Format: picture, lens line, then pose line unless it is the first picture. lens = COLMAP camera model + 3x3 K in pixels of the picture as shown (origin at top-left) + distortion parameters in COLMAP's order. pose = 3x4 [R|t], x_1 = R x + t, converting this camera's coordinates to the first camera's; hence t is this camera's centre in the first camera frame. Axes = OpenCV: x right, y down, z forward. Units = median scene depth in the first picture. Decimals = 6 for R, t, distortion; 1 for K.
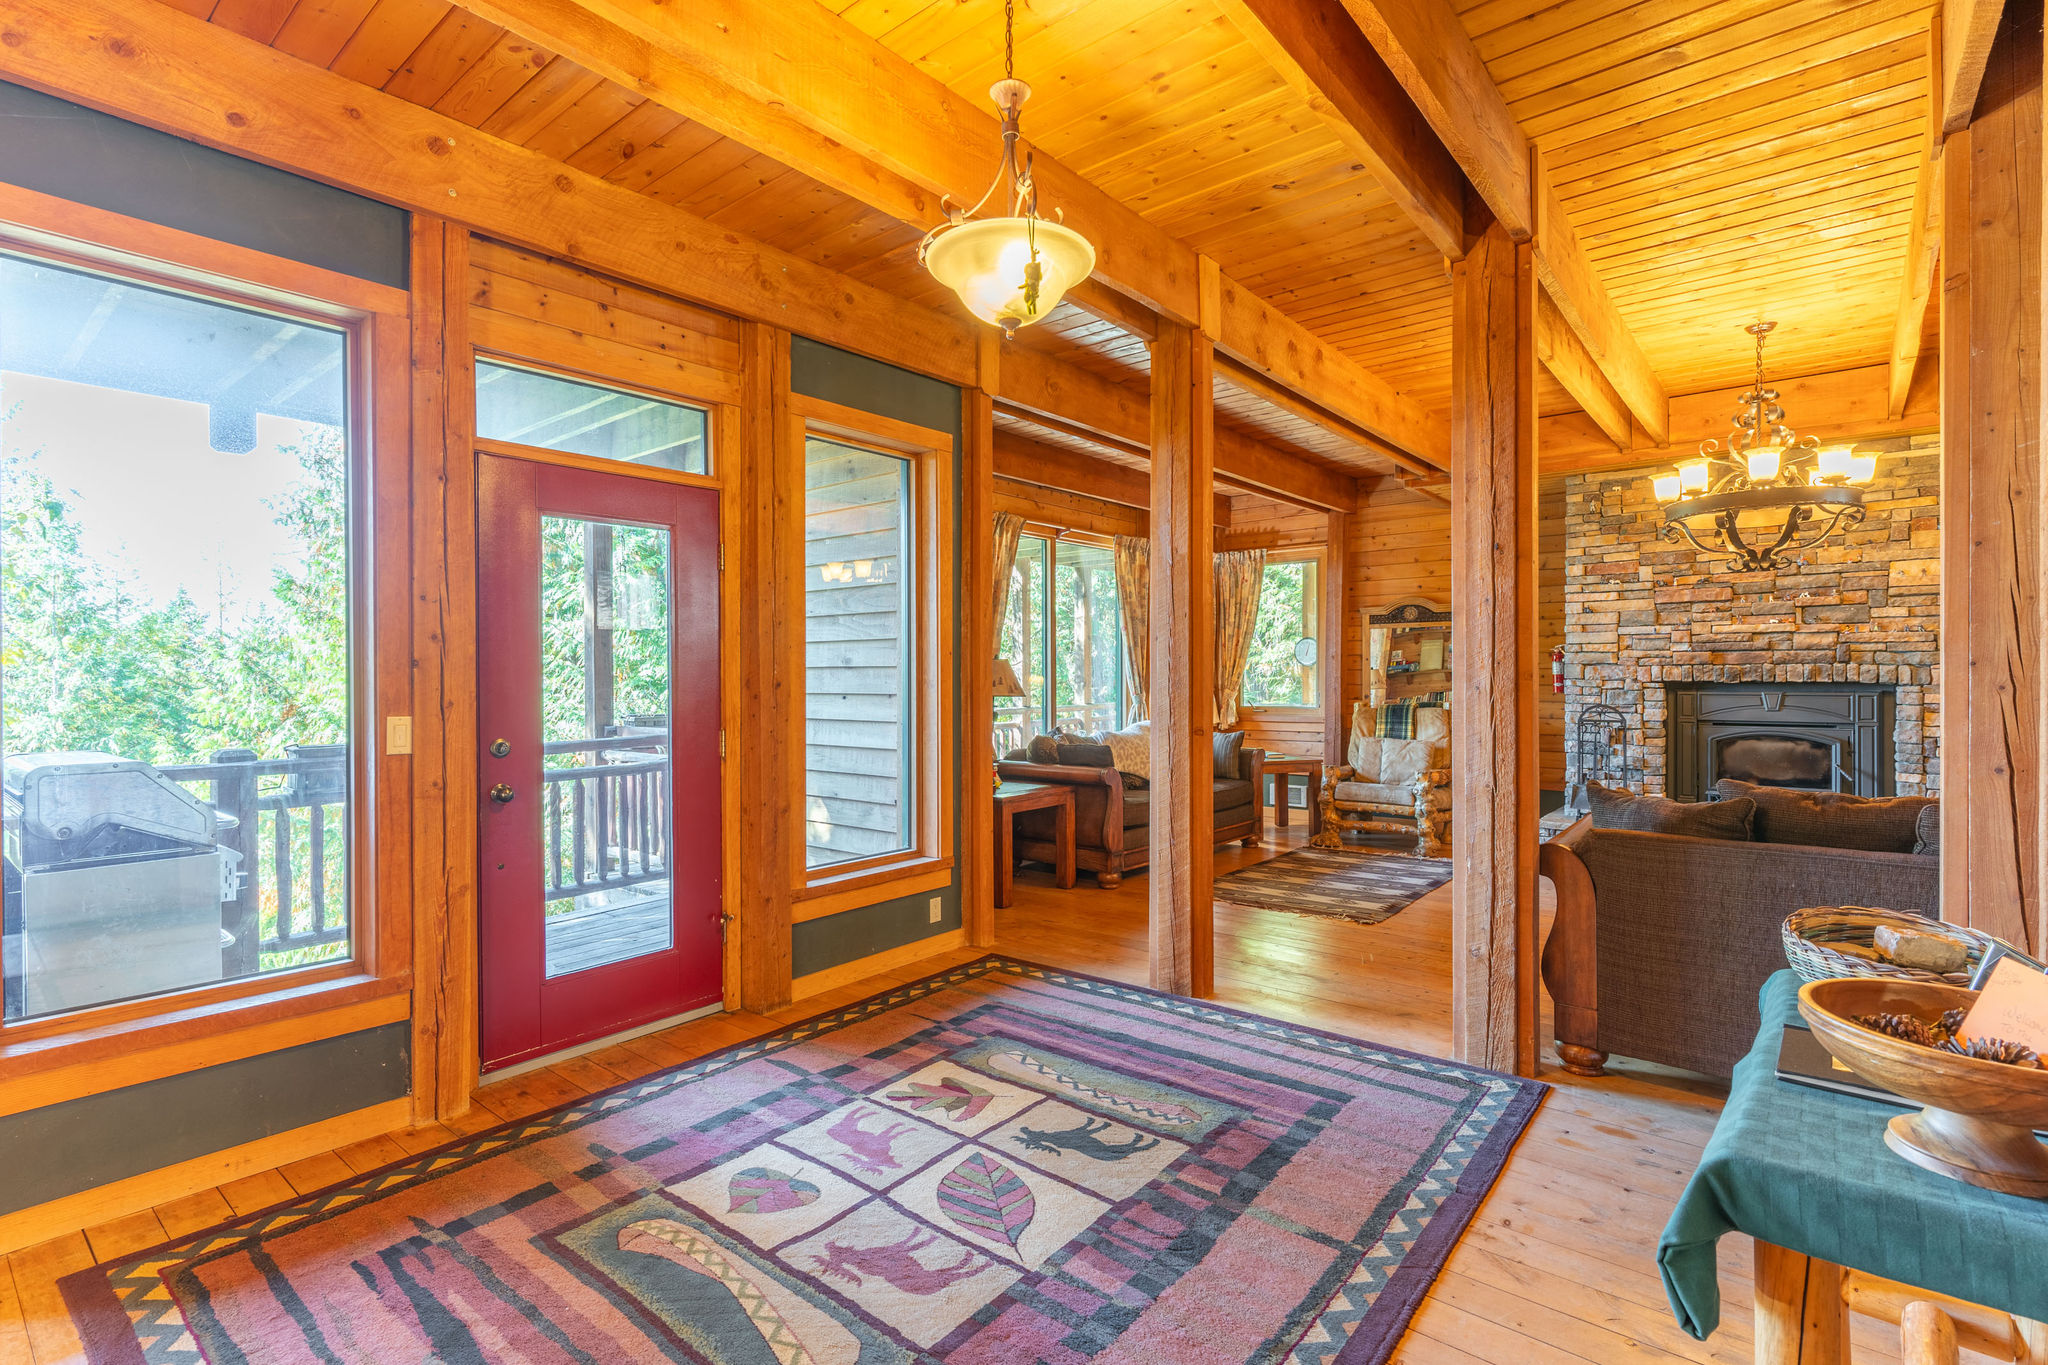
lens RADIAL K [[960.1, 0, 1024.0], [0, 960.1, 682.5], [0, 0, 1]] dist [0.000069, 0.000001]
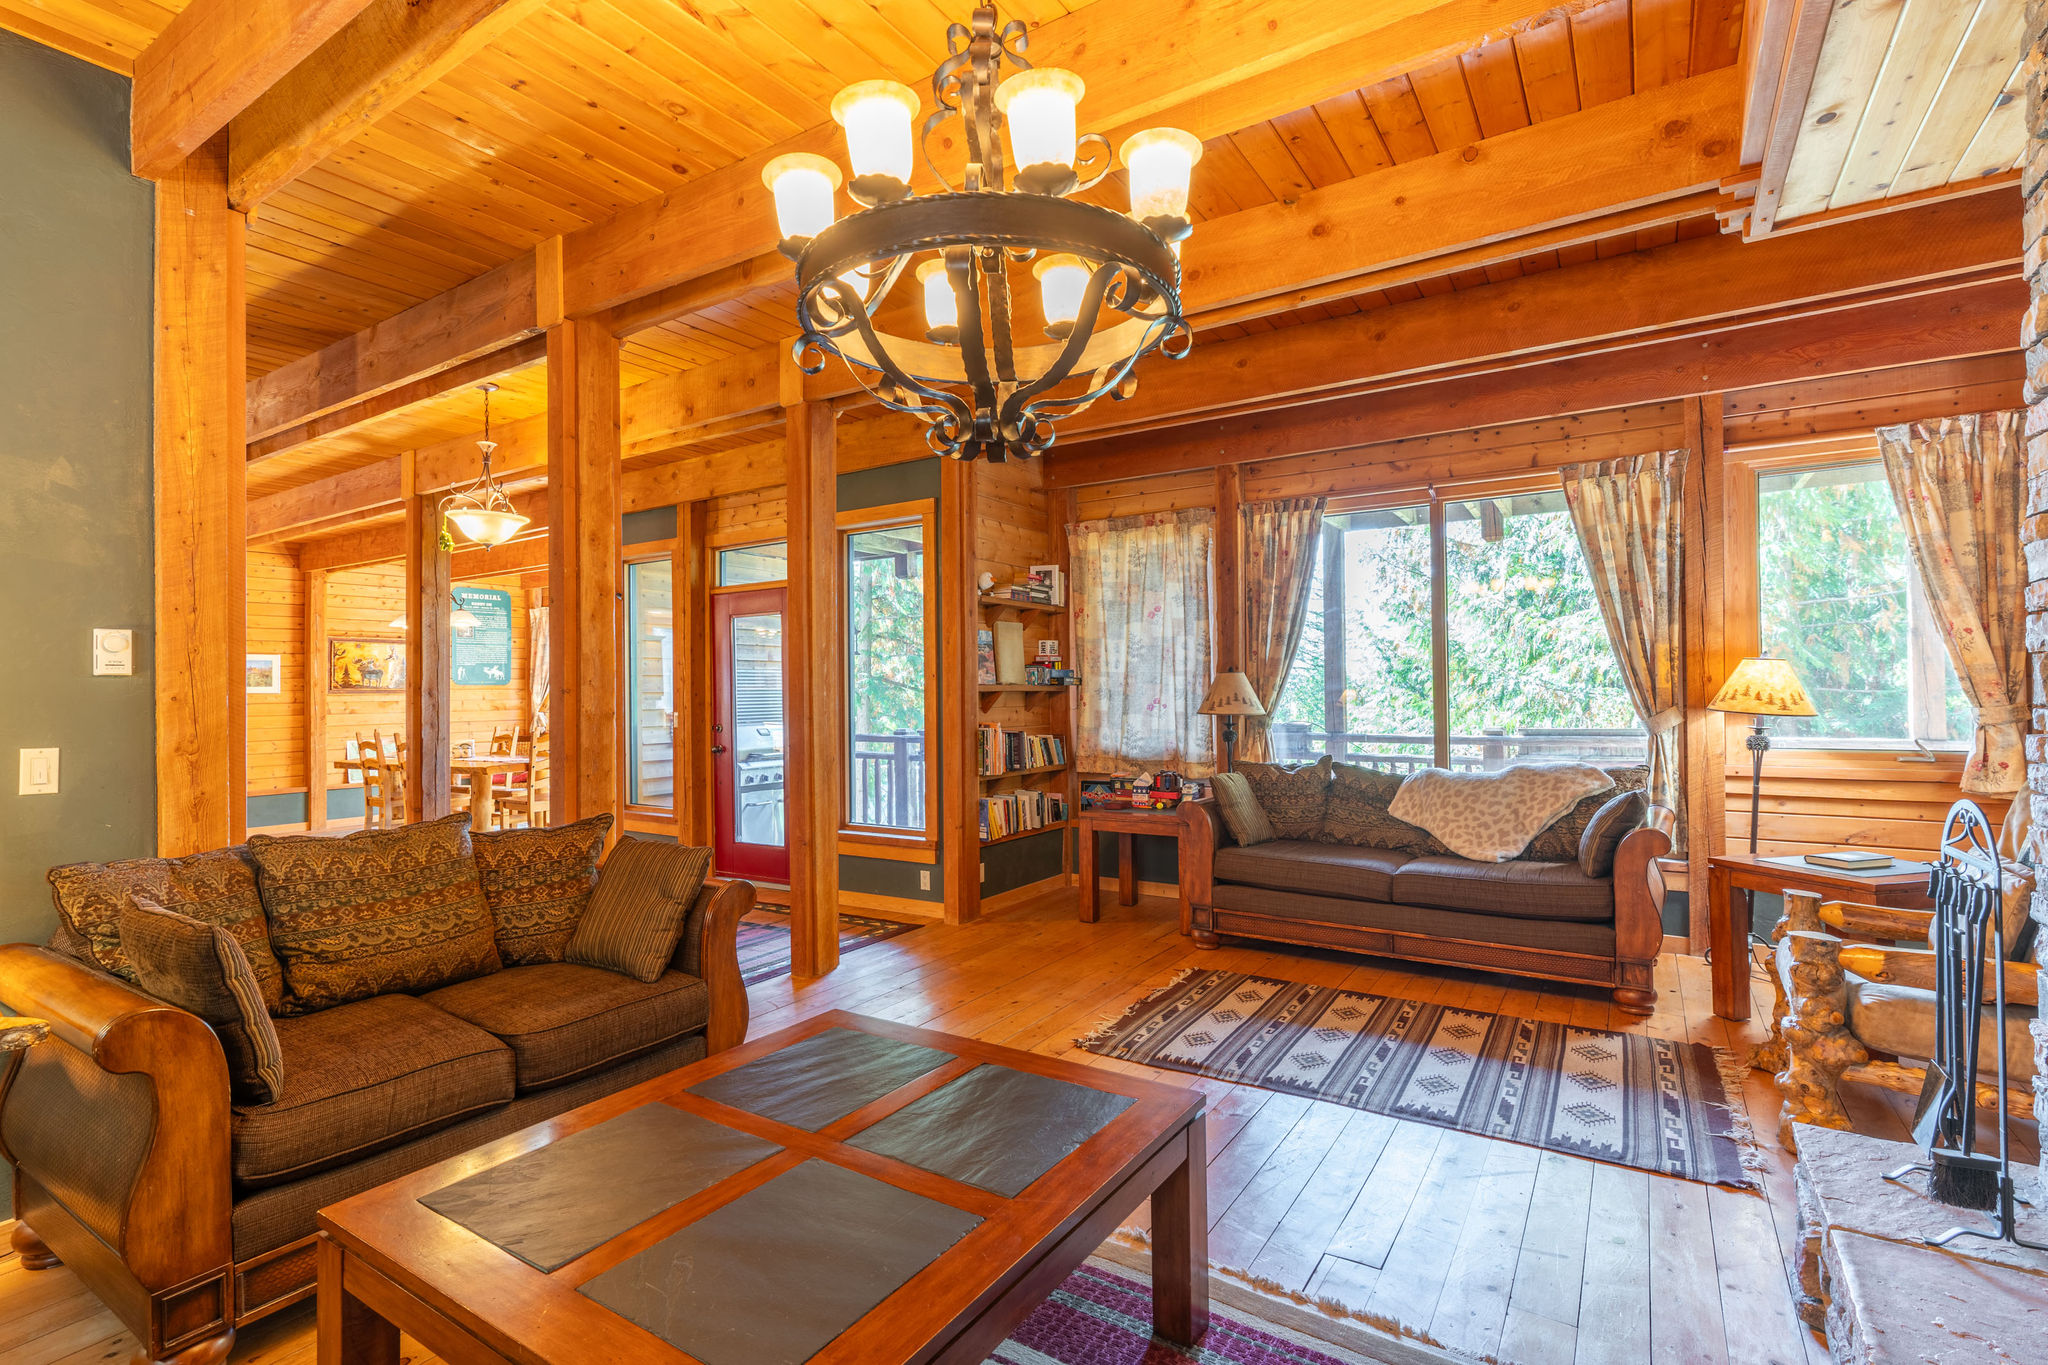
lens RADIAL K [[960.1, 0, 1024.0], [0, 960.1, 682.5], [0, 0, 1]] dist [0.000069, 0.000001]
pose [[0.116319, -0.007388, -0.993184, 1.223593], [-0.003809, 0.999962, -0.007885, -0.013740], [0.993205, 0.004700, 0.116286, 1.020747]]
